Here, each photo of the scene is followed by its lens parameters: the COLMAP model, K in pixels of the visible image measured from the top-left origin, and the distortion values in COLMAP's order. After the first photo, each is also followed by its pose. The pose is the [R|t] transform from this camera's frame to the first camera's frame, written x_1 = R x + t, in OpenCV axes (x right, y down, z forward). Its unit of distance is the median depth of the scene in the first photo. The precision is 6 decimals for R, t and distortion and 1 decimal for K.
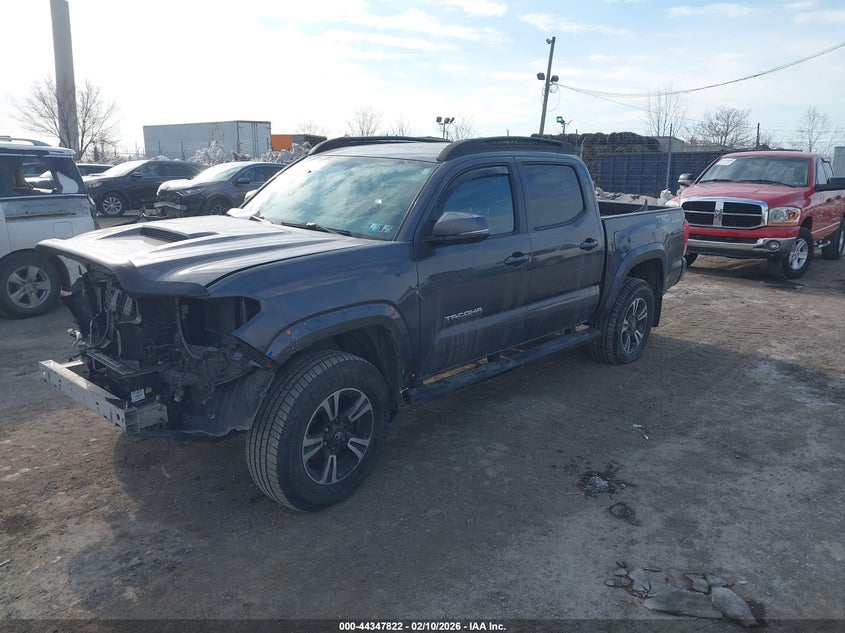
lens RADIAL K [[663.1, 0, 421.6], [0, 663.1, 319.0], [0, 0, 1]] dist [0.001767, 0.002438]
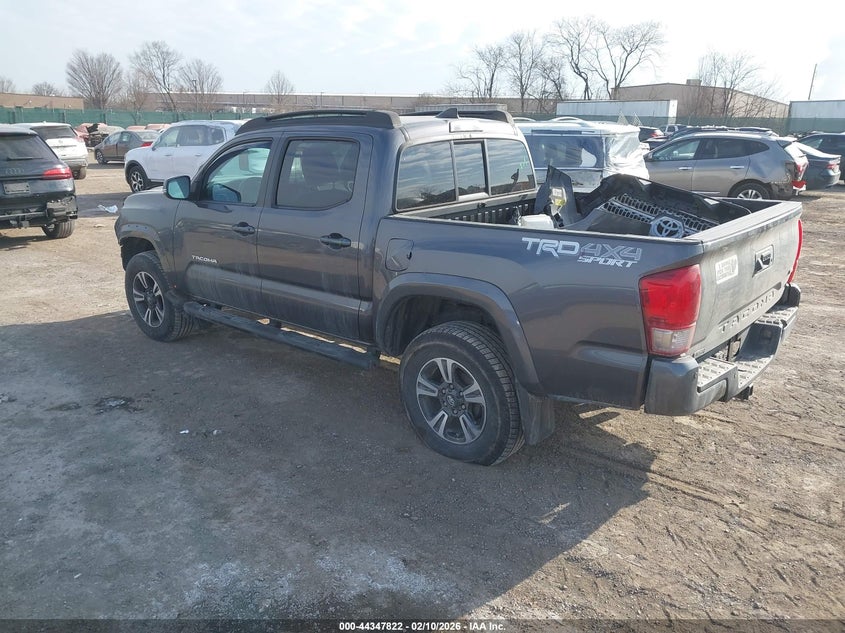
lens RADIAL K [[663.1, 0, 421.6], [0, 663.1, 319.0], [0, 0, 1]] dist [0.001767, 0.002438]
pose [[0.004362, 0.259865, -0.965635, 1.272698], [-0.226605, 0.940781, 0.252153, -0.302797], [0.973977, 0.217717, 0.062991, 1.299568]]
